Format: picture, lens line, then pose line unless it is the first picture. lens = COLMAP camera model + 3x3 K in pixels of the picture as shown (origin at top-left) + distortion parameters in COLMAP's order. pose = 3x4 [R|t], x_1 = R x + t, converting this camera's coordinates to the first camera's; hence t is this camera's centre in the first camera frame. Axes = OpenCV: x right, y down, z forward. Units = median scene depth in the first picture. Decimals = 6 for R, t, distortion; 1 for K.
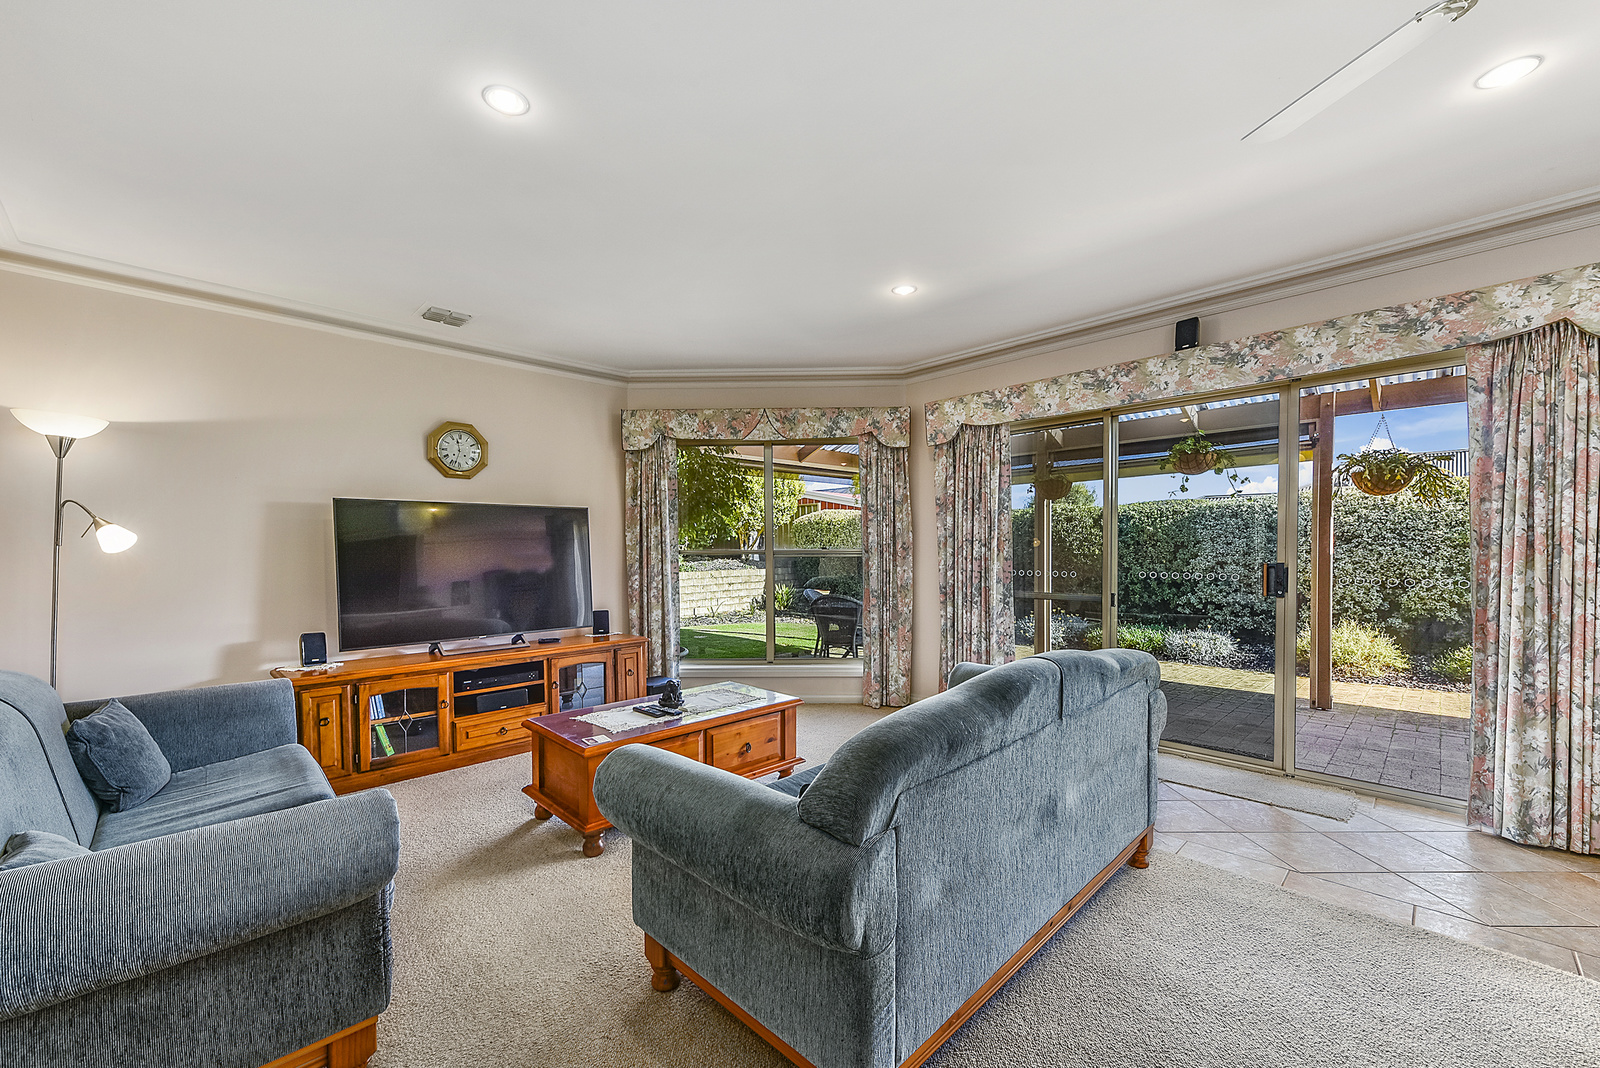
lens RADIAL K [[641.2, 0, 792.7], [0, 641.2, 563.0], [0, 0, 1]] dist [0.023800, 0.000040]
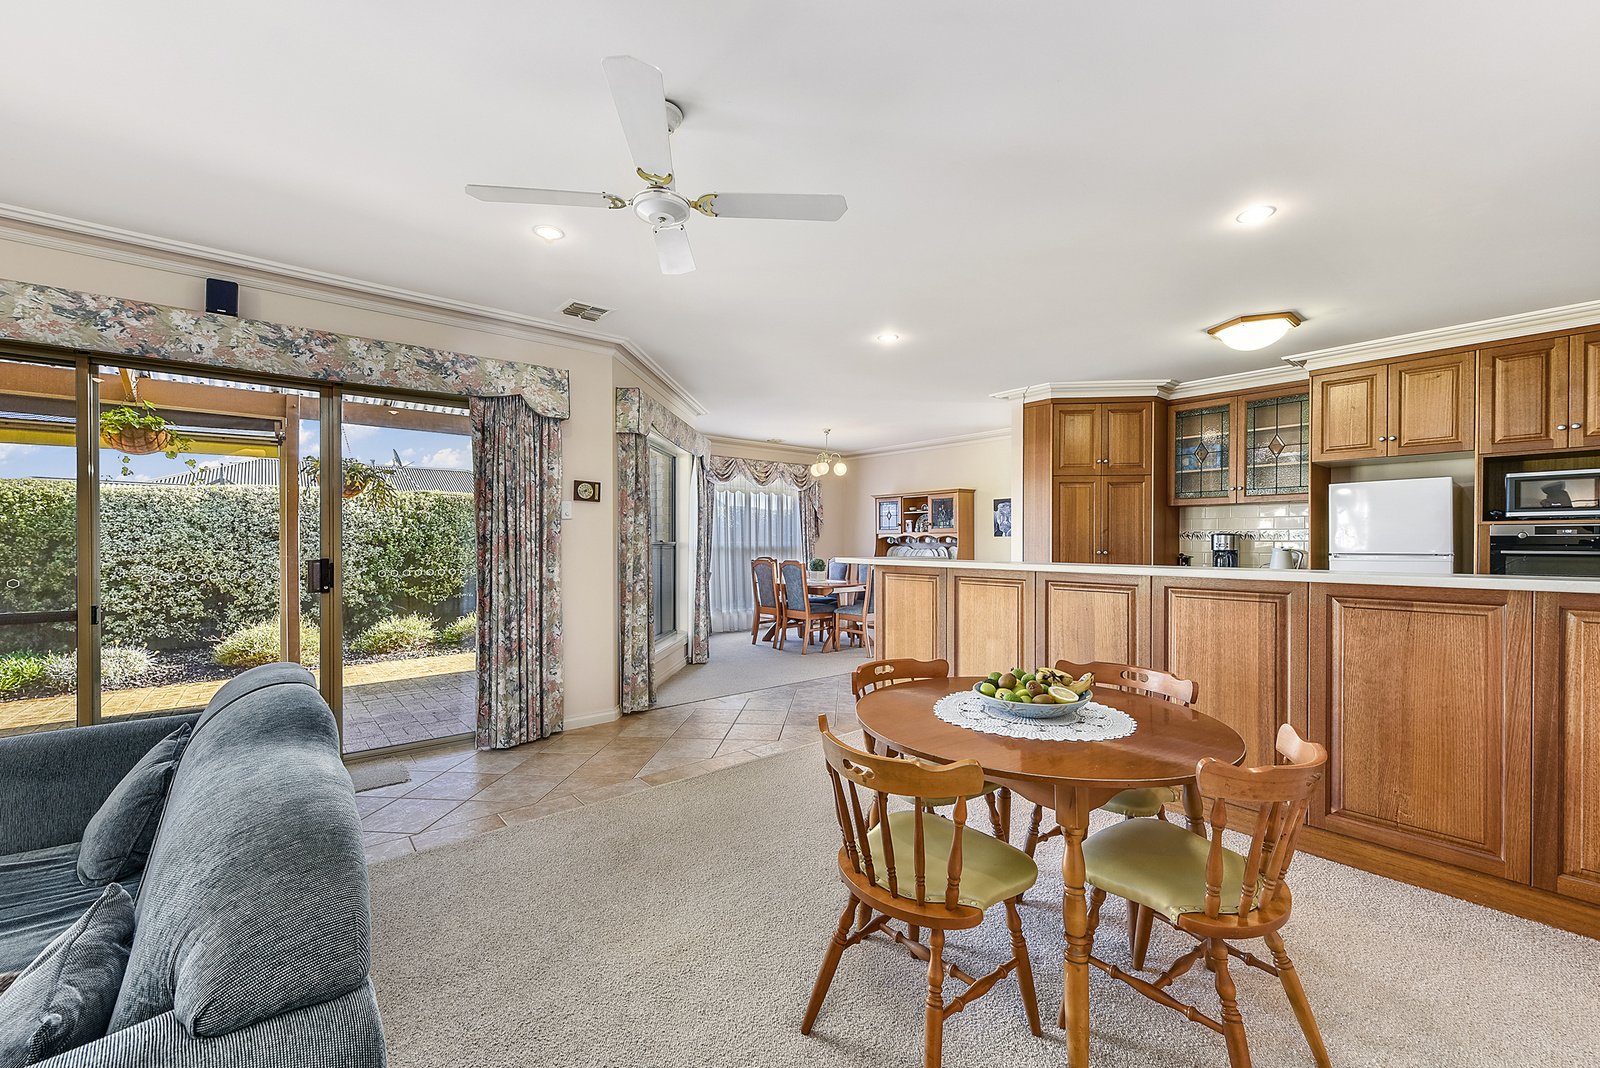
lens RADIAL K [[634.4, 0, 800.0], [0, 634.4, 534.0], [0, 0, 1]] dist [-0.000211, 0.000023]
pose [[0.081029, 0.017296, 0.996562, -0.178253], [0.023757, 0.999532, -0.019279, -0.001846], [-0.996429, 0.025237, 0.080580, 0.178911]]
